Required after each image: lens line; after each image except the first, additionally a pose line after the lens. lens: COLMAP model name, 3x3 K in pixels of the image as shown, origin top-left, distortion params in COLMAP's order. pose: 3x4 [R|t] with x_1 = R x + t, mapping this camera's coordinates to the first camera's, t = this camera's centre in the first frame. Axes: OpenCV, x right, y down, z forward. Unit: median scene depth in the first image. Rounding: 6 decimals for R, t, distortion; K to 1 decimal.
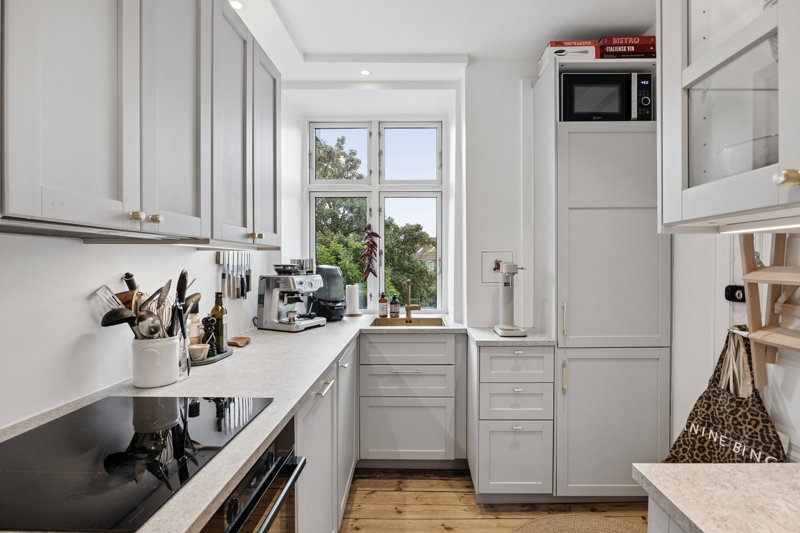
lens RADIAL K [[423.7, 0, 400.0], [0, 423.7, 266.5], [0, 0, 1]] dist [-0.000537, -0.000049]
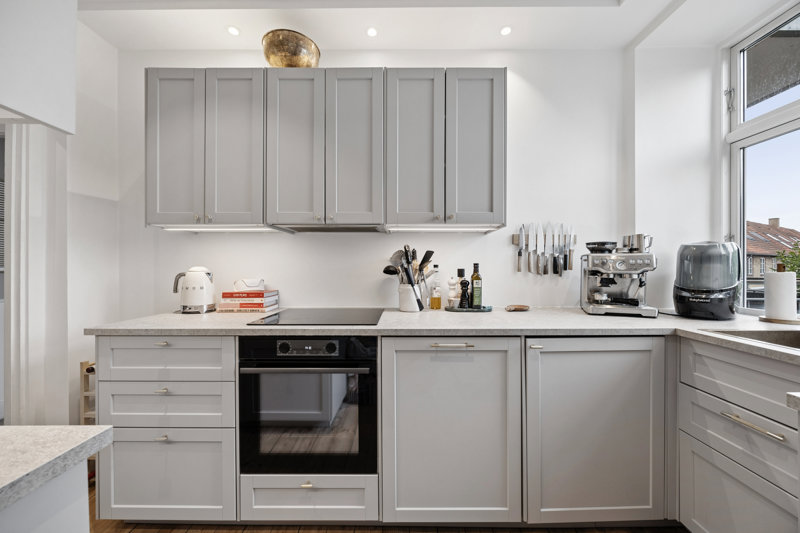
lens RADIAL K [[315.7, 0, 400.0], [0, 315.7, 266.5], [0, 0, 1]] dist [0.000742, 0.000048]
pose [[0.000844, -0.000615, -0.999999, 0.409388], [-0.014402, 0.999896, -0.000627, 0.053758], [0.999896, 0.014402, 0.000835, 0.547774]]
